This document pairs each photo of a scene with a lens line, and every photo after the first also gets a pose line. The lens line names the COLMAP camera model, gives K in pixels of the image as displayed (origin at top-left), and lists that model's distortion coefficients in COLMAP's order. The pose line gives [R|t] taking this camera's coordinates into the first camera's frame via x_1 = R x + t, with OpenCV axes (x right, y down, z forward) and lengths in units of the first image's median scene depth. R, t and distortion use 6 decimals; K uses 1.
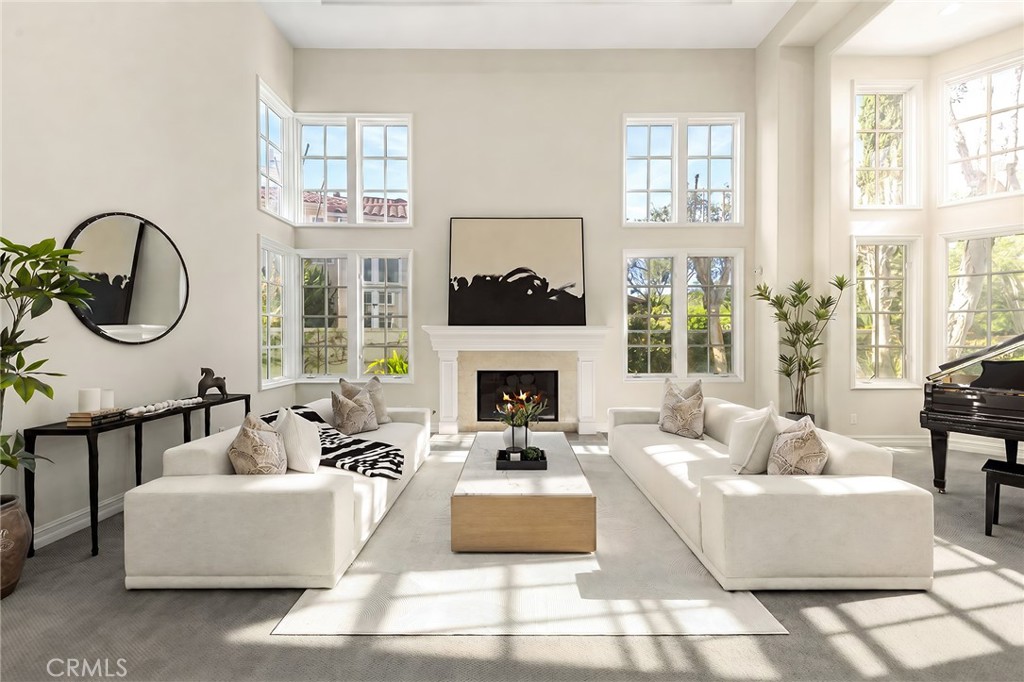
lens RADIAL K [[394.6, 0, 556.2], [0, 394.6, 335.0], [0, 0, 1]] dist [0.005593, -0.001501]
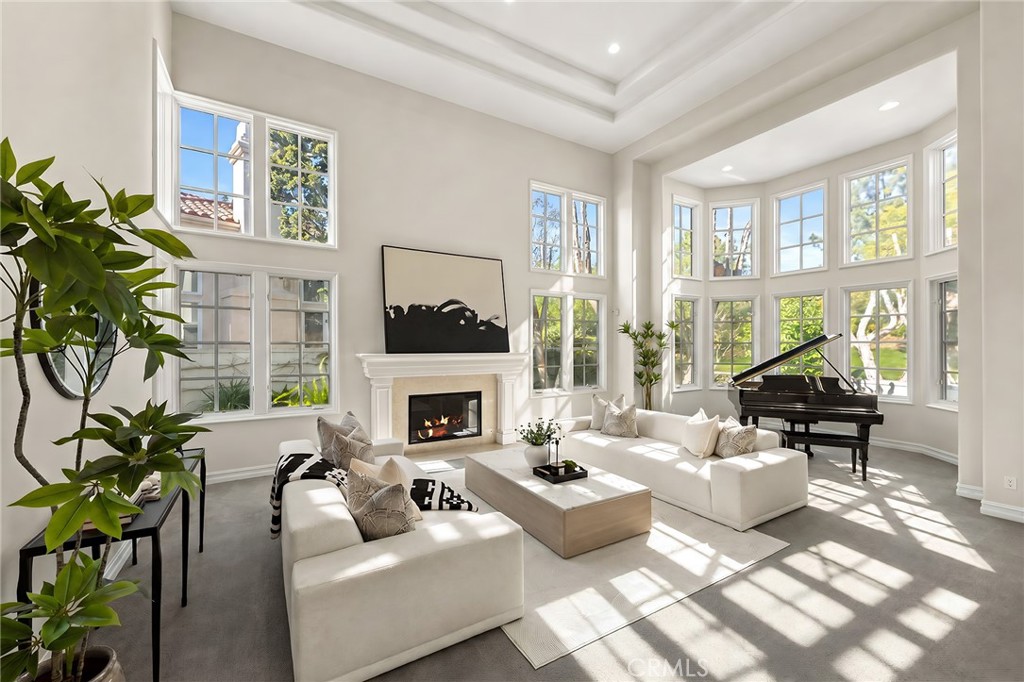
lens RADIAL K [[346.8, 0, 513.1], [0, 346.8, 345.0], [0, 0, 1]] dist [0.005085, 0.000077]
pose [[0.893882, 0.001087, 0.448302, -0.416929], [0.002424, 0.999971, -0.007257, -0.040789], [-0.448297, 0.007574, 0.893853, 0.066367]]
